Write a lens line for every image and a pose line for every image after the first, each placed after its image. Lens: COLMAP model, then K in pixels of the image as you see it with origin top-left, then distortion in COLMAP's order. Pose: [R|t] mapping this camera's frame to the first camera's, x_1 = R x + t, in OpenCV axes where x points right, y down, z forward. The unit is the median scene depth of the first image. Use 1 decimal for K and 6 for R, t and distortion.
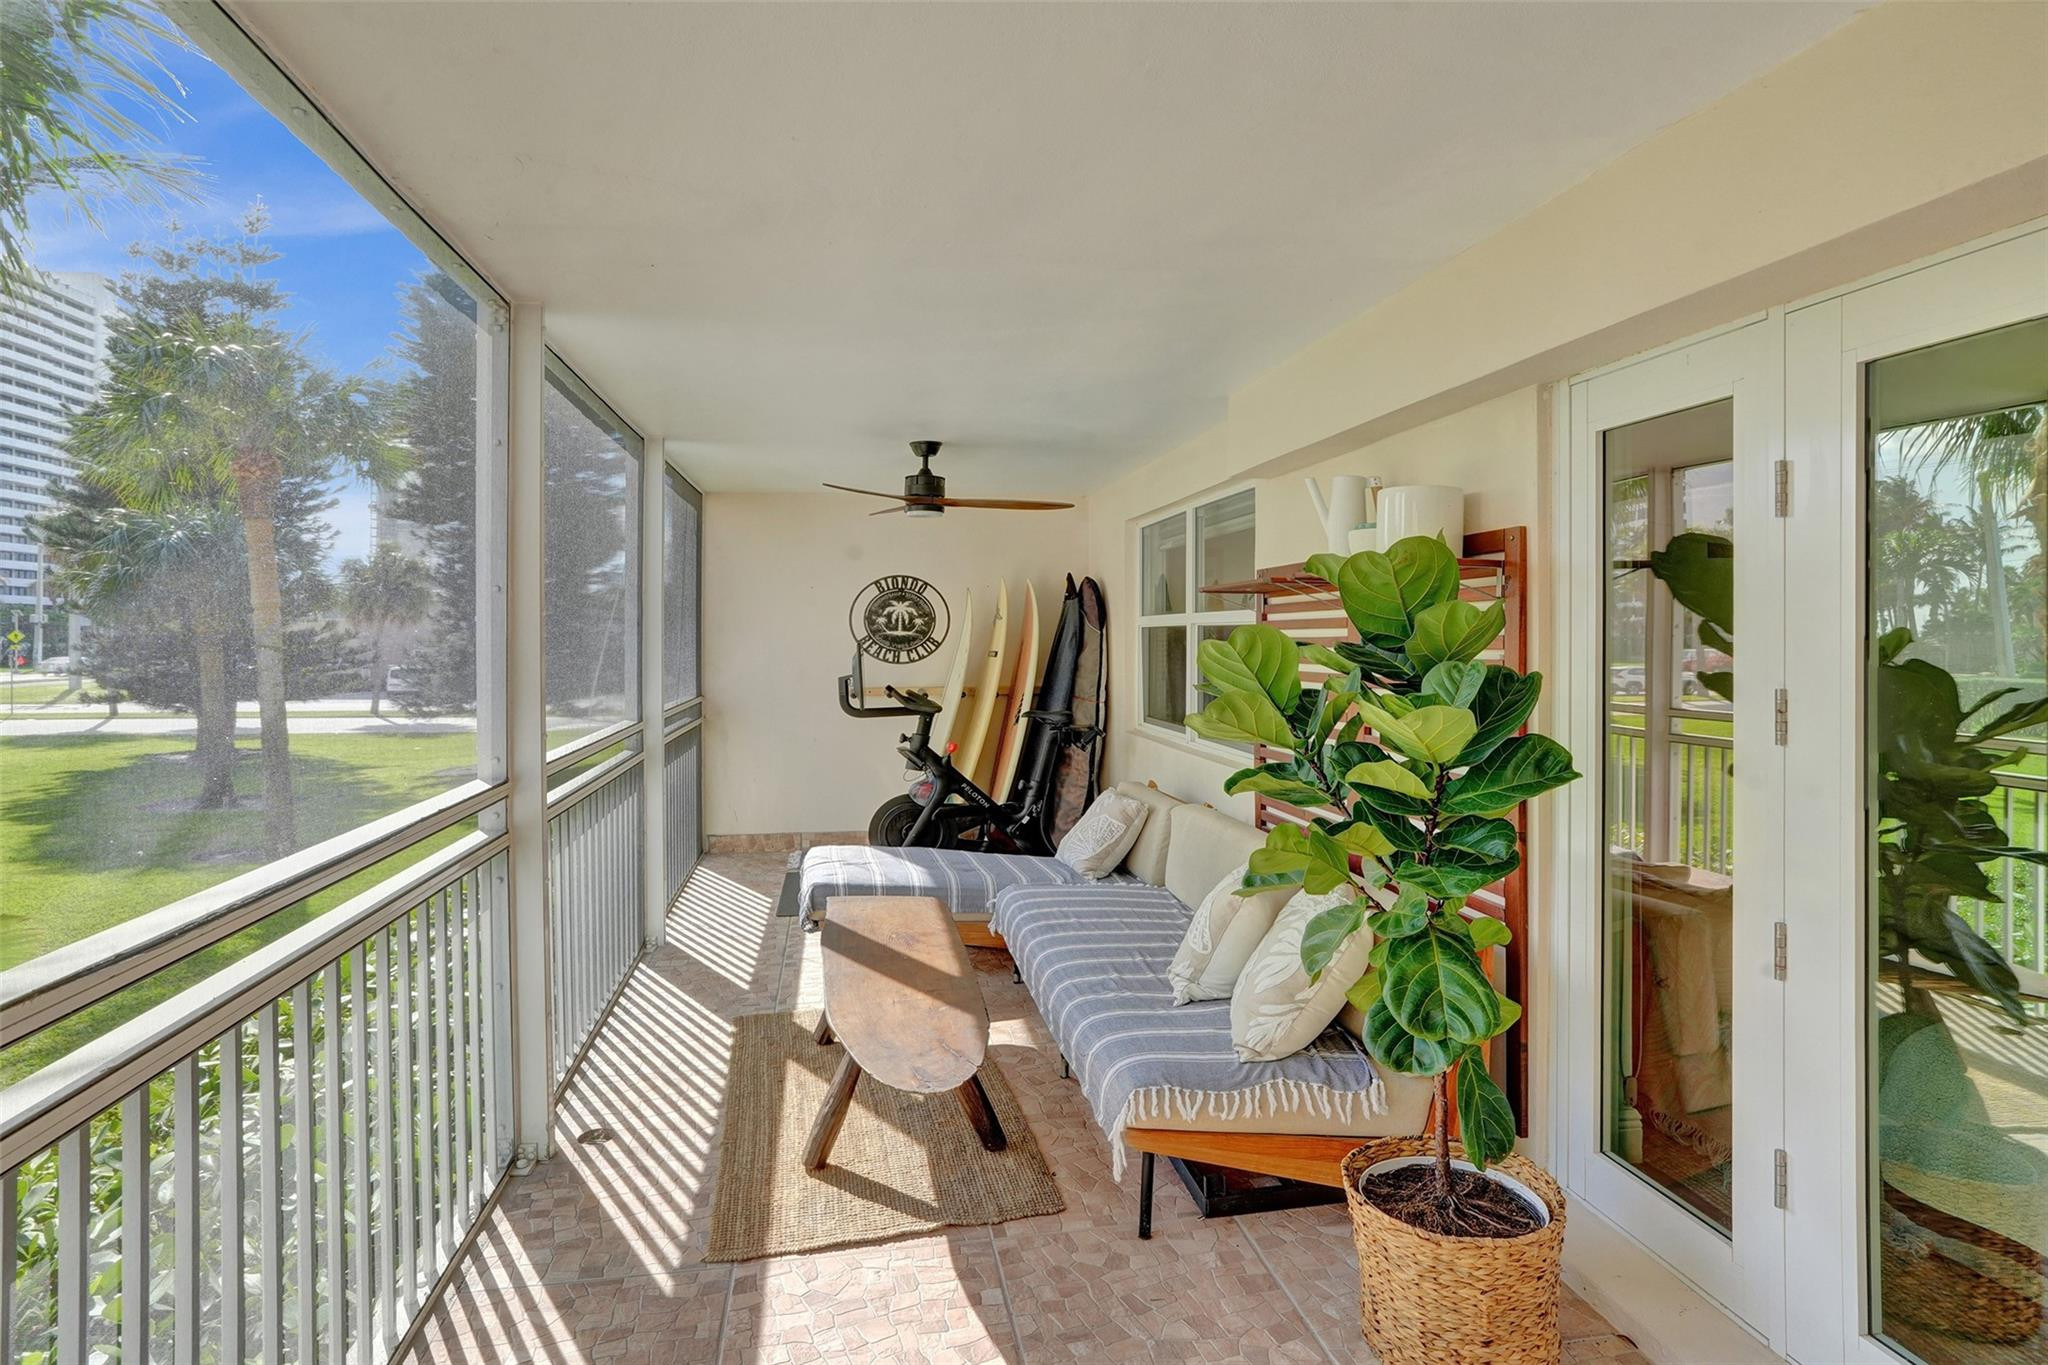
lens RADIAL K [[1104.8, 0, 1025.4], [0, 1104.8, 625.2], [0, 0, 1]] dist [-0.054941, 0.030699]
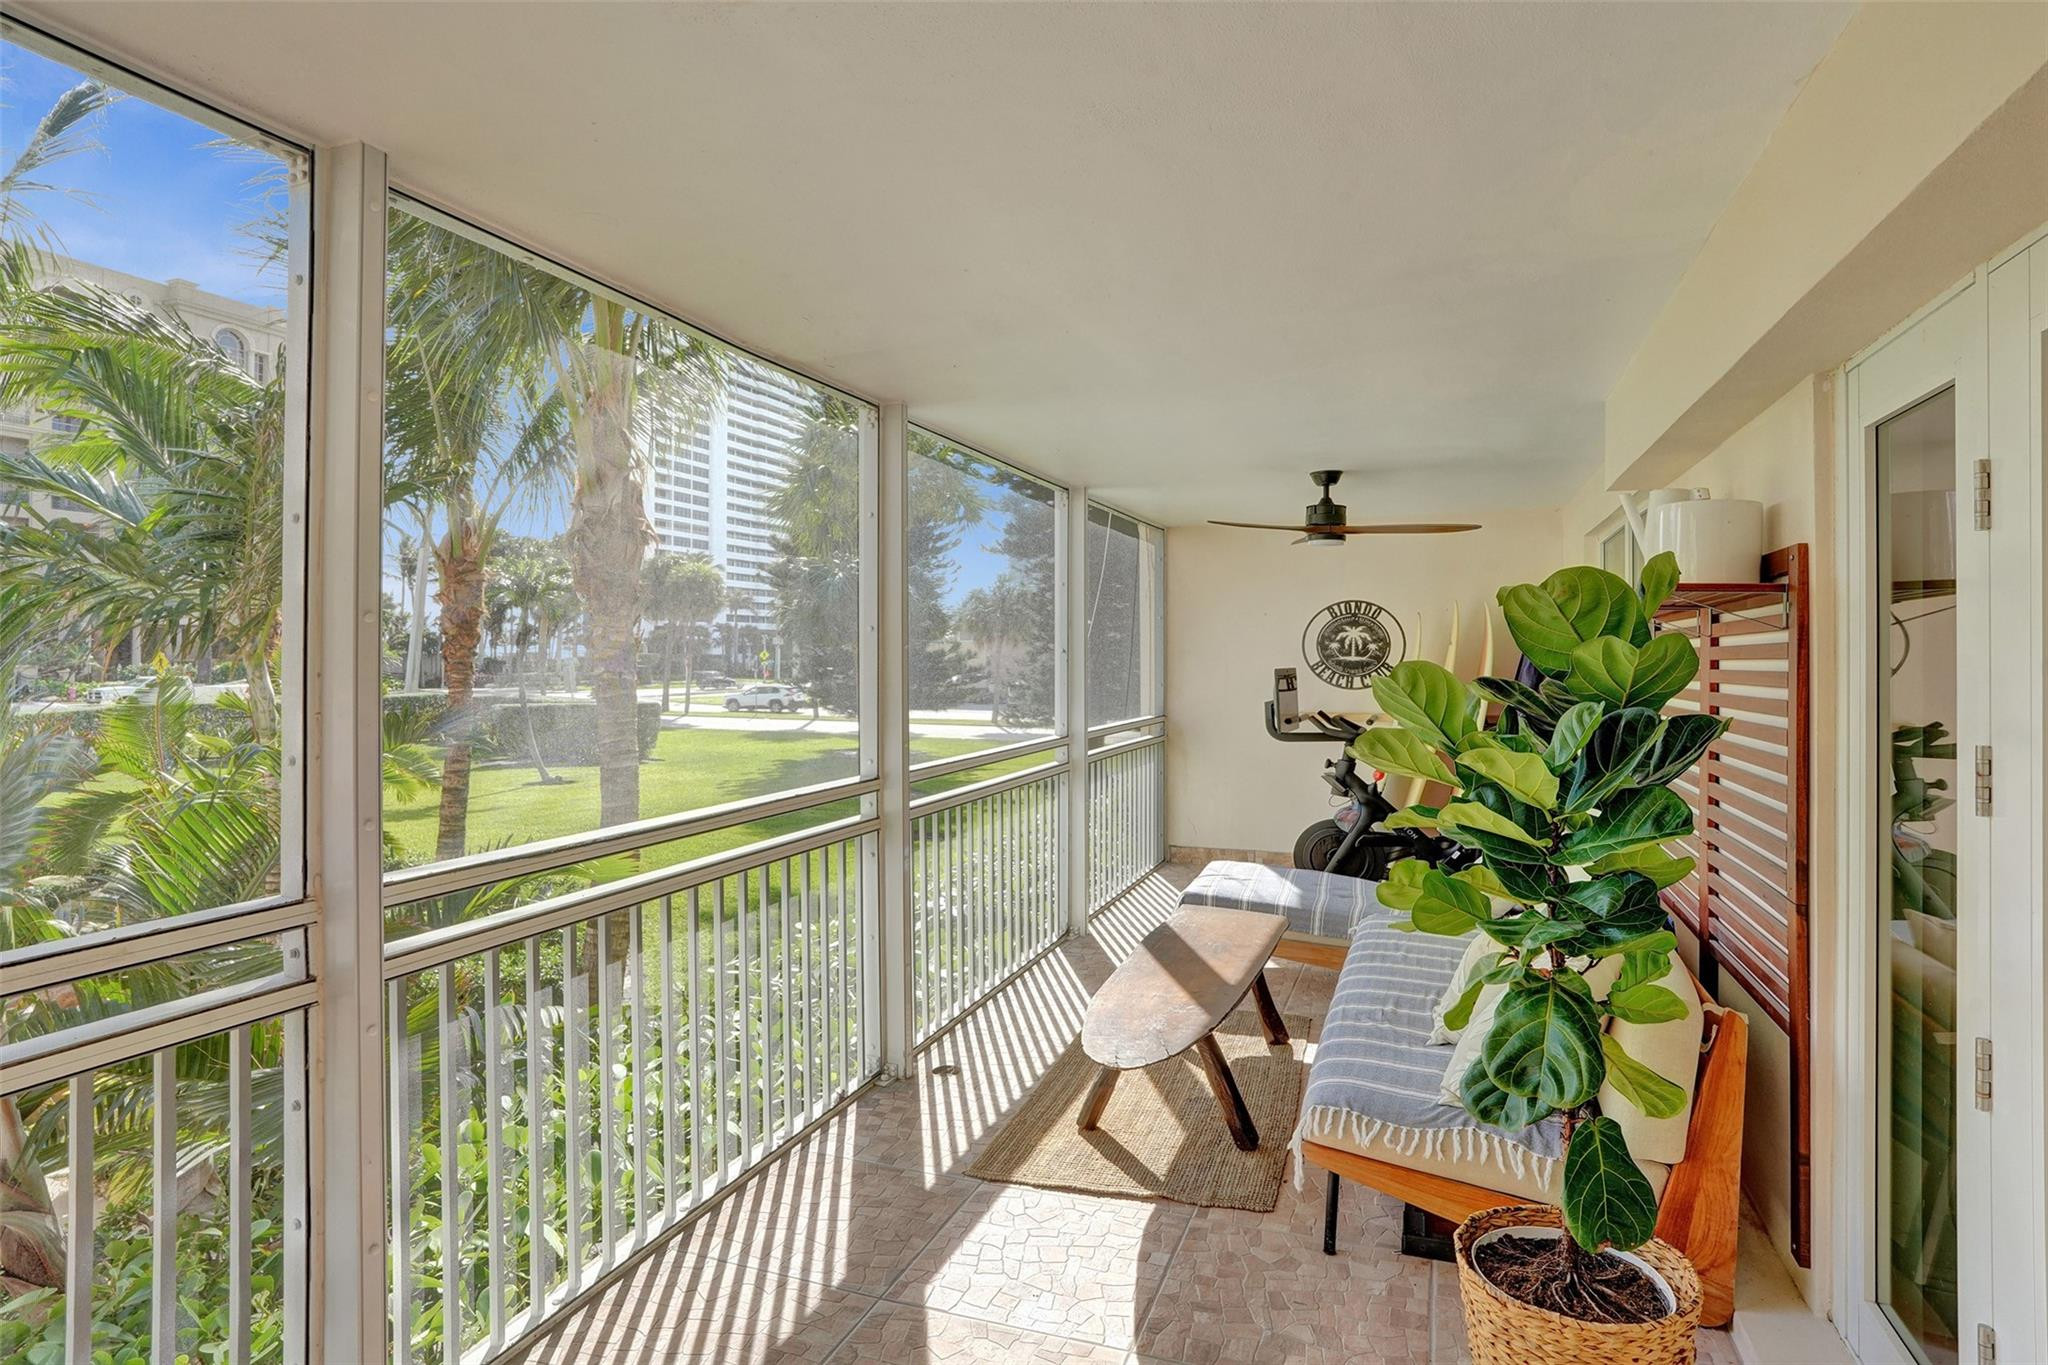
lens RADIAL K [[1108.3, 0, 996.4], [0, 1108.3, 640.4], [0, 0, 1]] dist [-0.061420, 0.029656]
pose [[0.854906, -0.003954, -0.518768, 0.307300], [0.001456, 0.999985, -0.005223, -0.010855], [0.518781, 0.003709, 0.854899, -0.037512]]
